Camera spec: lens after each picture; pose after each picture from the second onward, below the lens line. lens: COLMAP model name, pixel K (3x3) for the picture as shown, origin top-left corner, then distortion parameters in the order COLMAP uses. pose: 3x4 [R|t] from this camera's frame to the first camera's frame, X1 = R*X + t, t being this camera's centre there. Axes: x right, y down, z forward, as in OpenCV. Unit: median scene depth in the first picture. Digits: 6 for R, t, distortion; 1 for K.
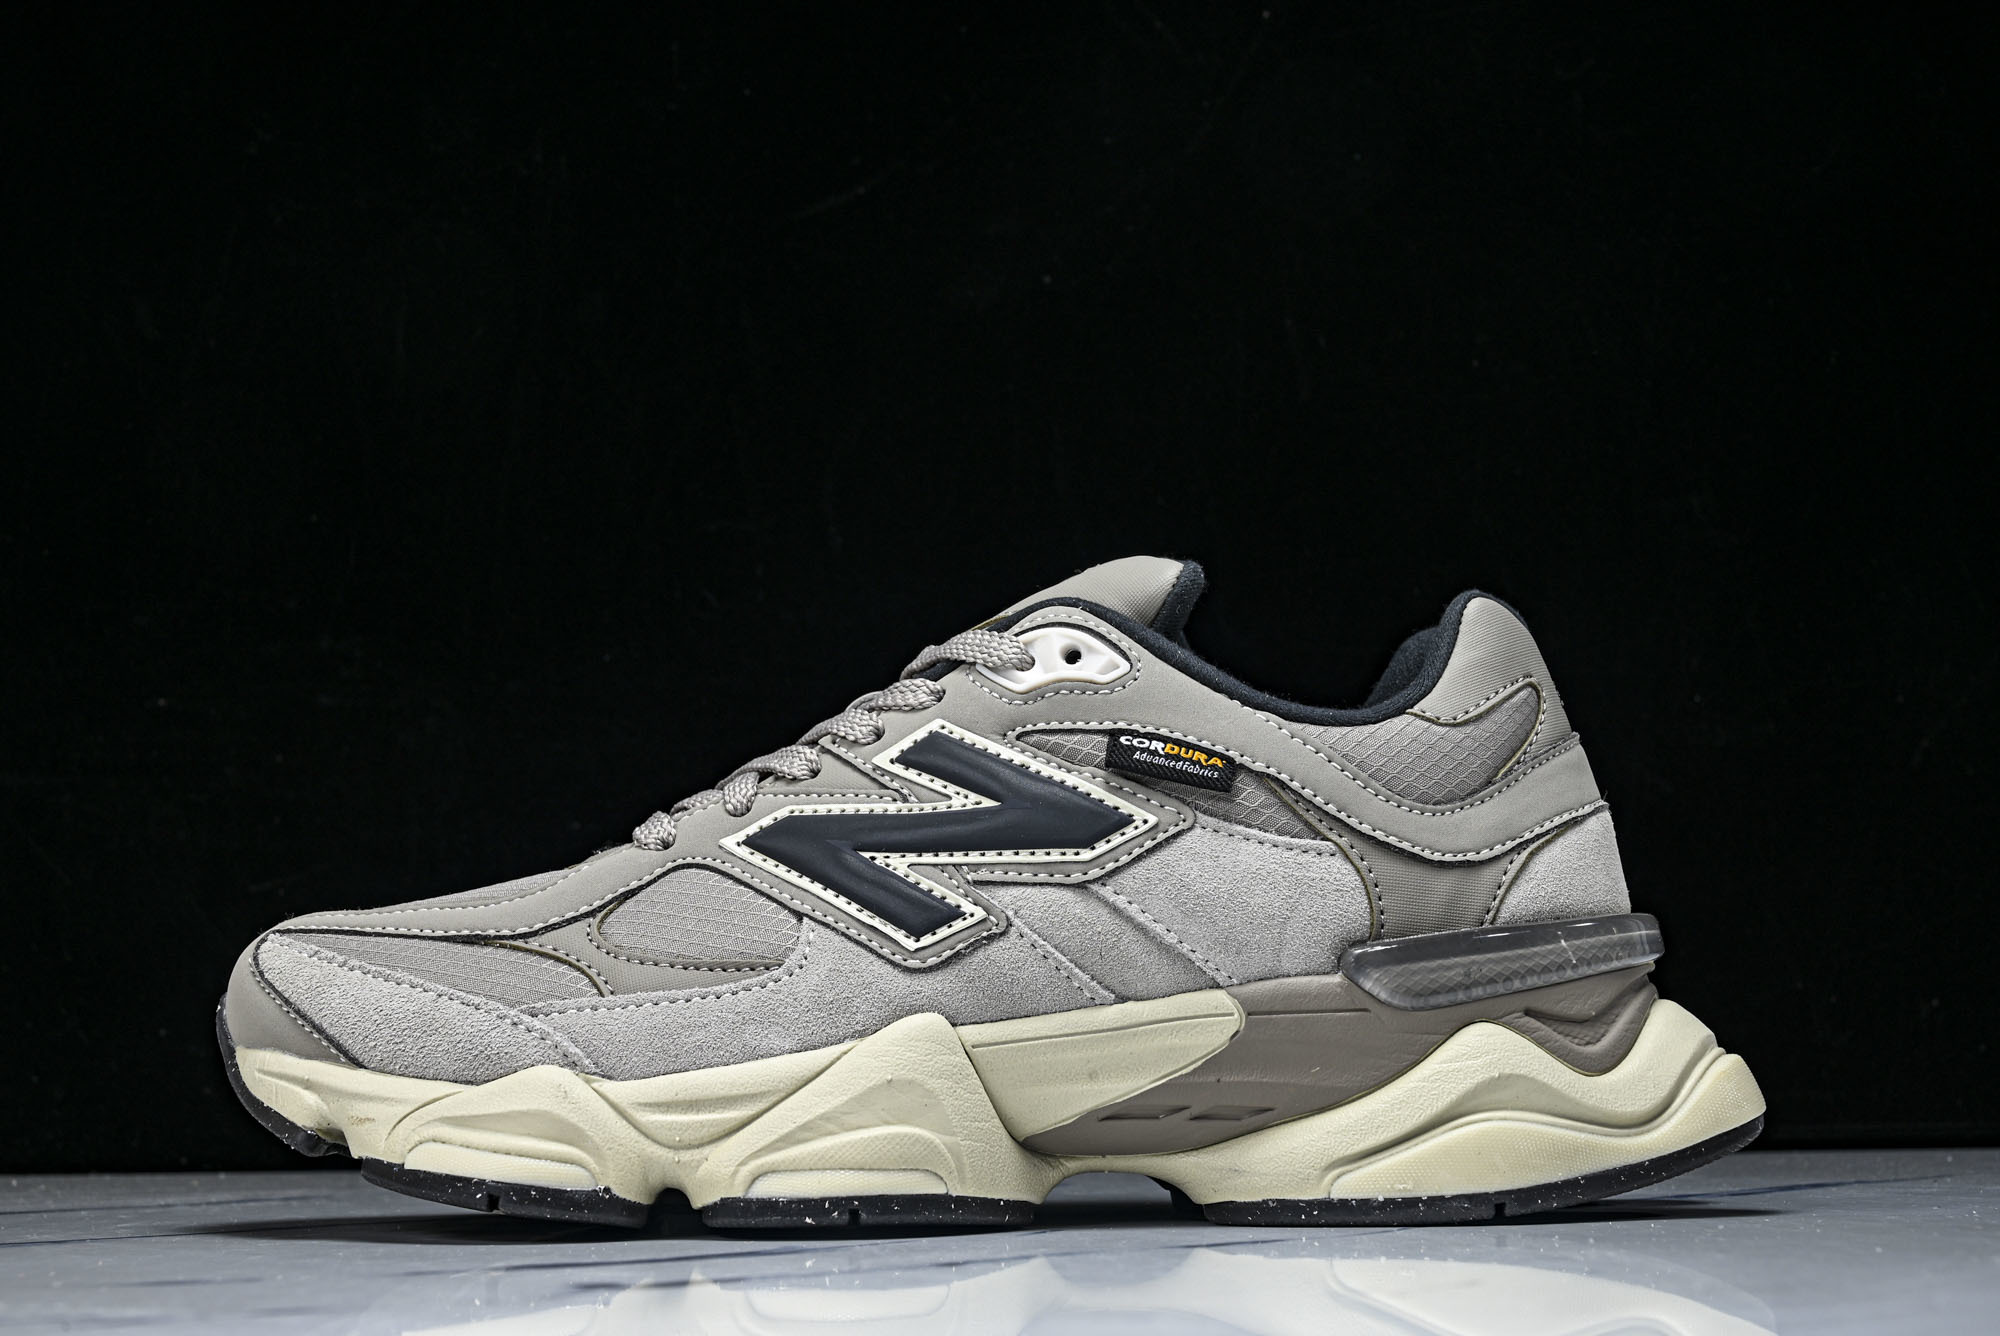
lens RADIAL K [[2719.5, 0, 1000.0], [0, 2719.5, 668.0], [0, 0, 1]] dist [0.009548, 0.035275]
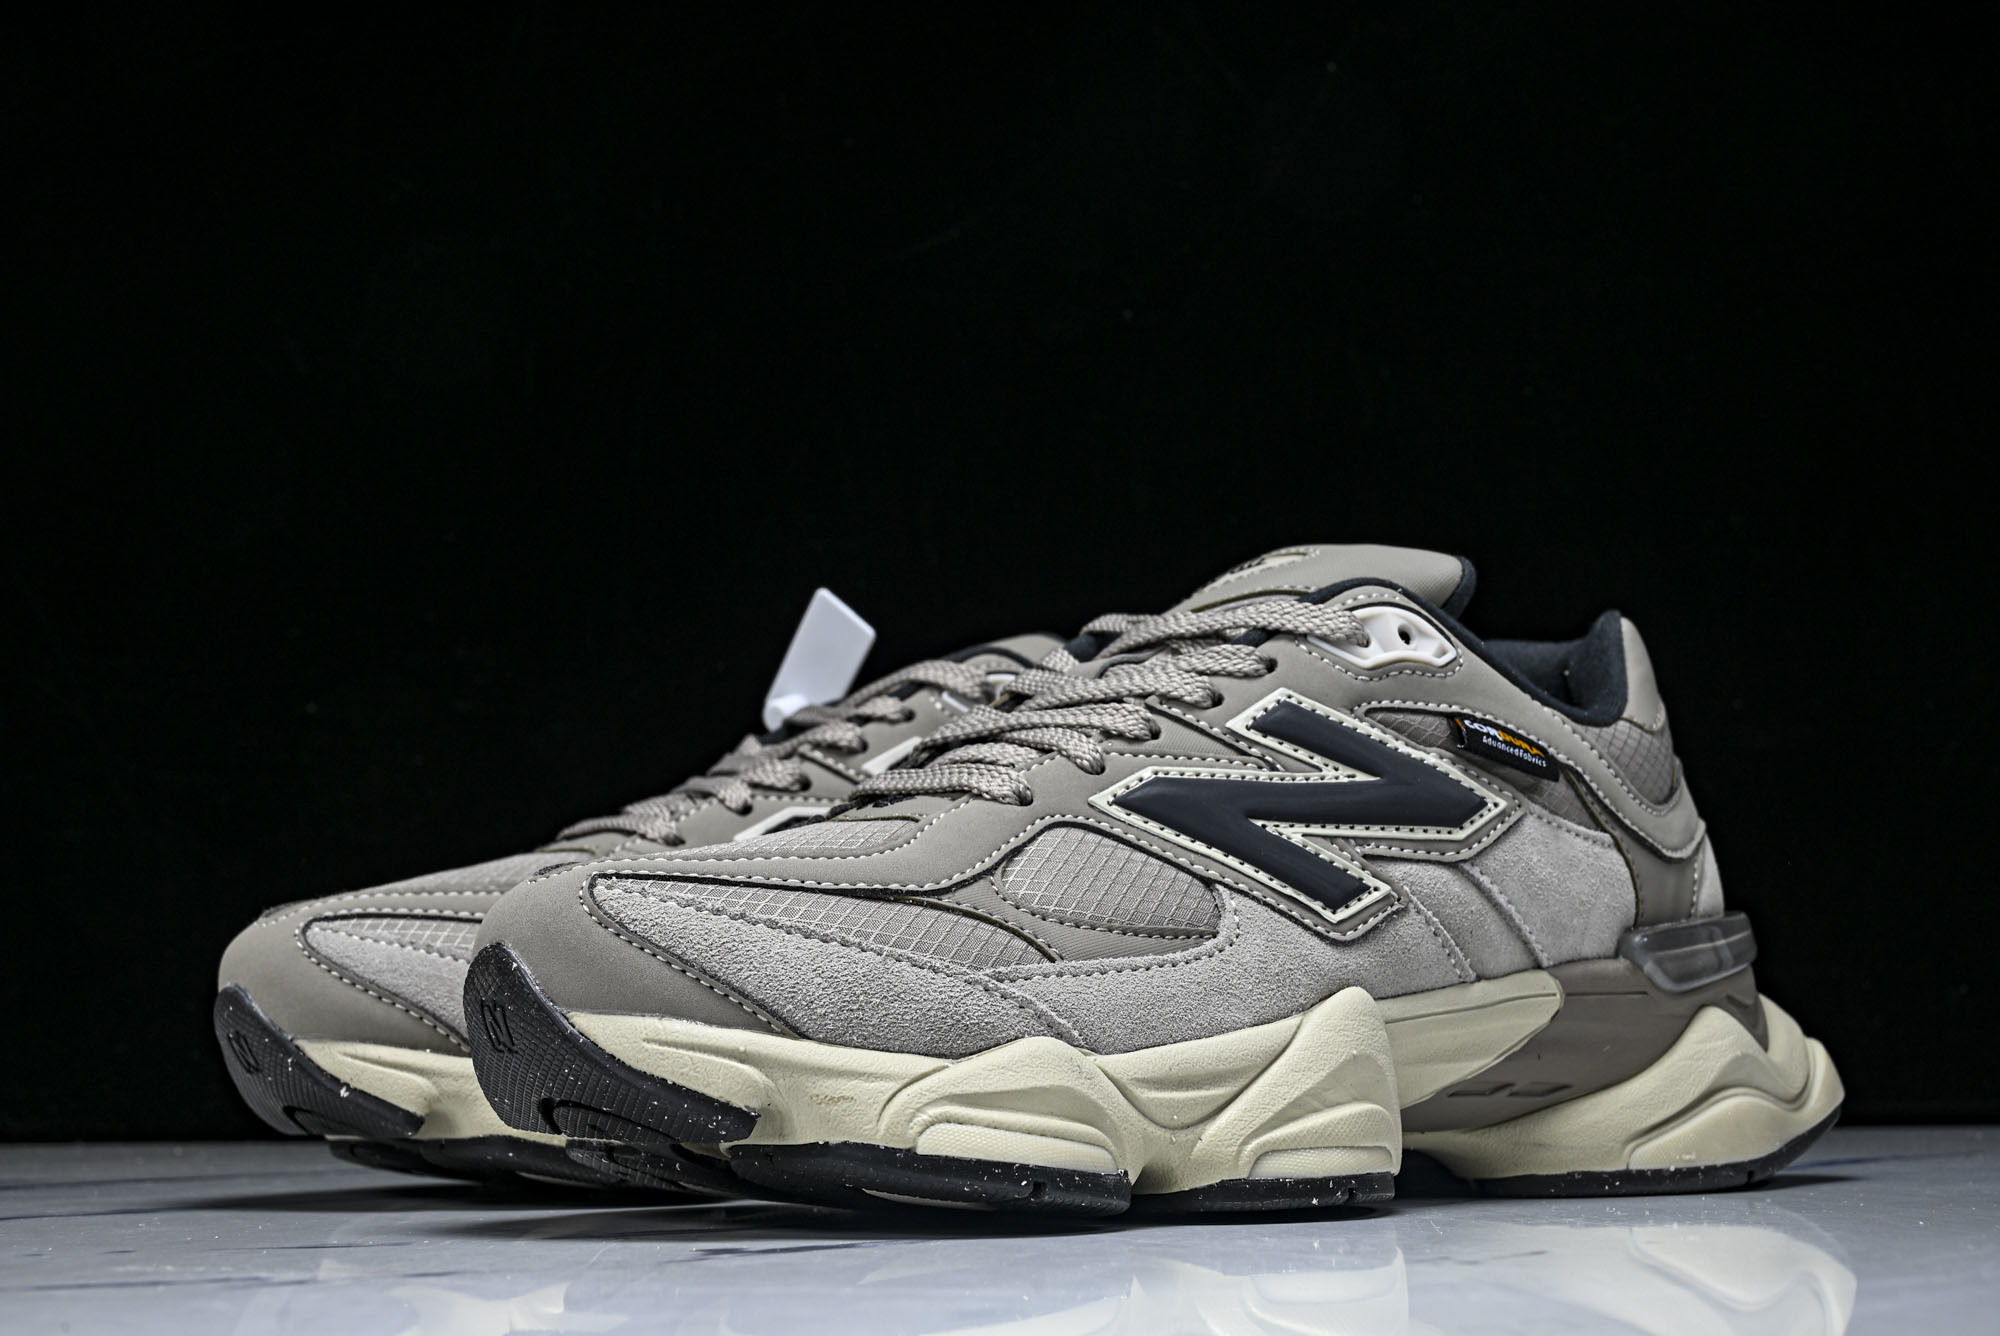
lens RADIAL K [[2600.3, 0, 966.5], [0, 2600.3, 667.6], [0, 0, 1]] dist [0.020364, 0.003961]
pose [[0.839402, 0.085187, 0.536794, -0.646107], [-0.084037, 0.996106, -0.026667, 0.047876], [-0.536976, -0.022726, 0.843292, 0.281172]]
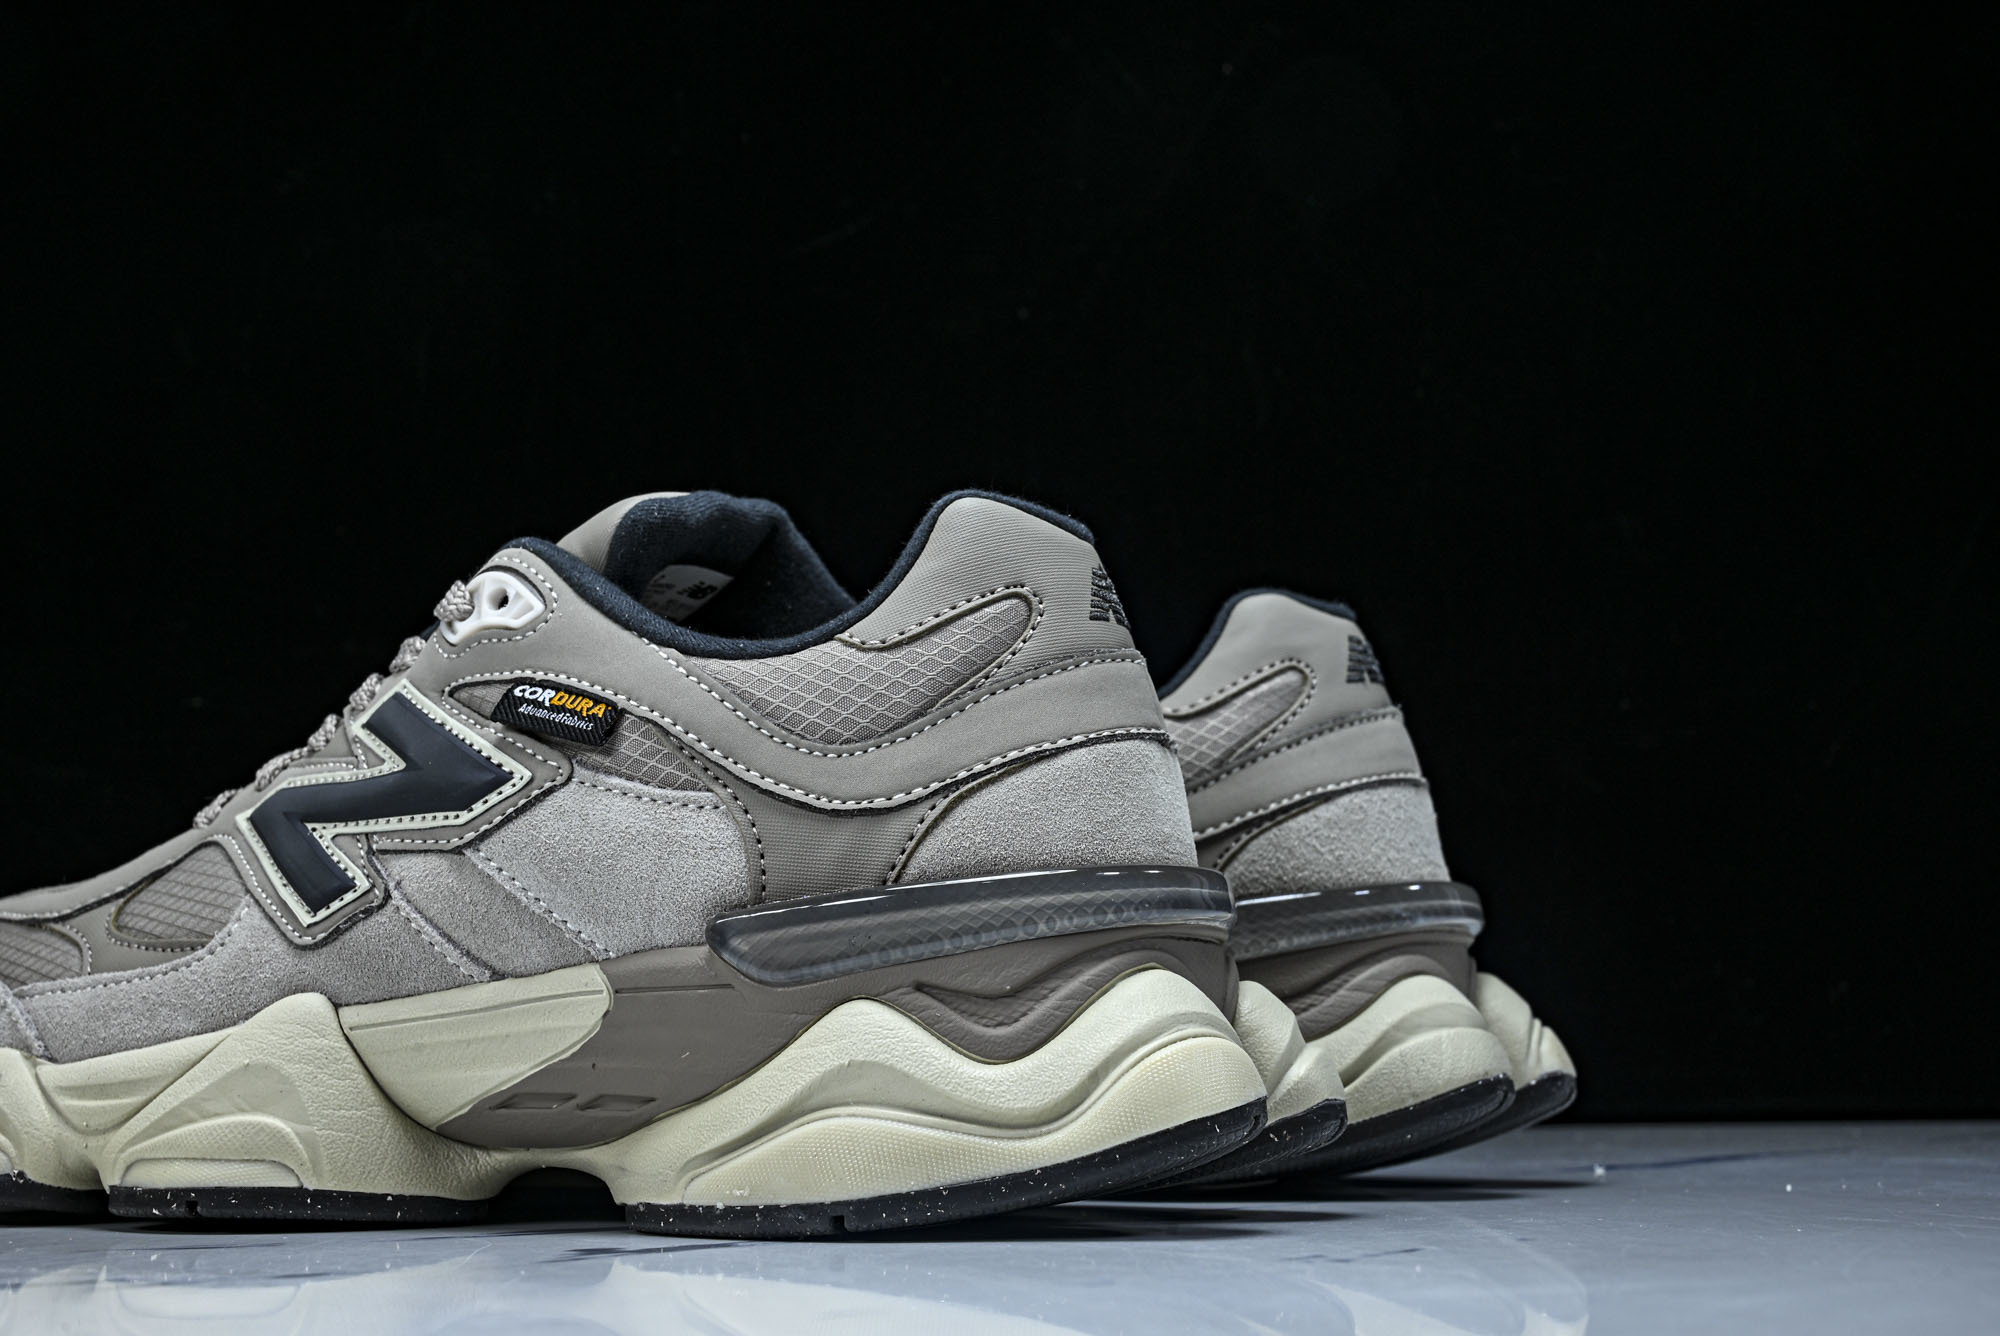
lens RADIAL K [[2600.3, 0, 966.5], [0, 2600.3, 667.6], [0, 0, 1]] dist [0.020364, 0.003961]
pose [[0.889620, -0.062555, -0.452398, 0.576753], [0.064059, 0.997874, -0.012011, 0.039583], [0.452187, -0.018295, 0.891736, 0.299672]]
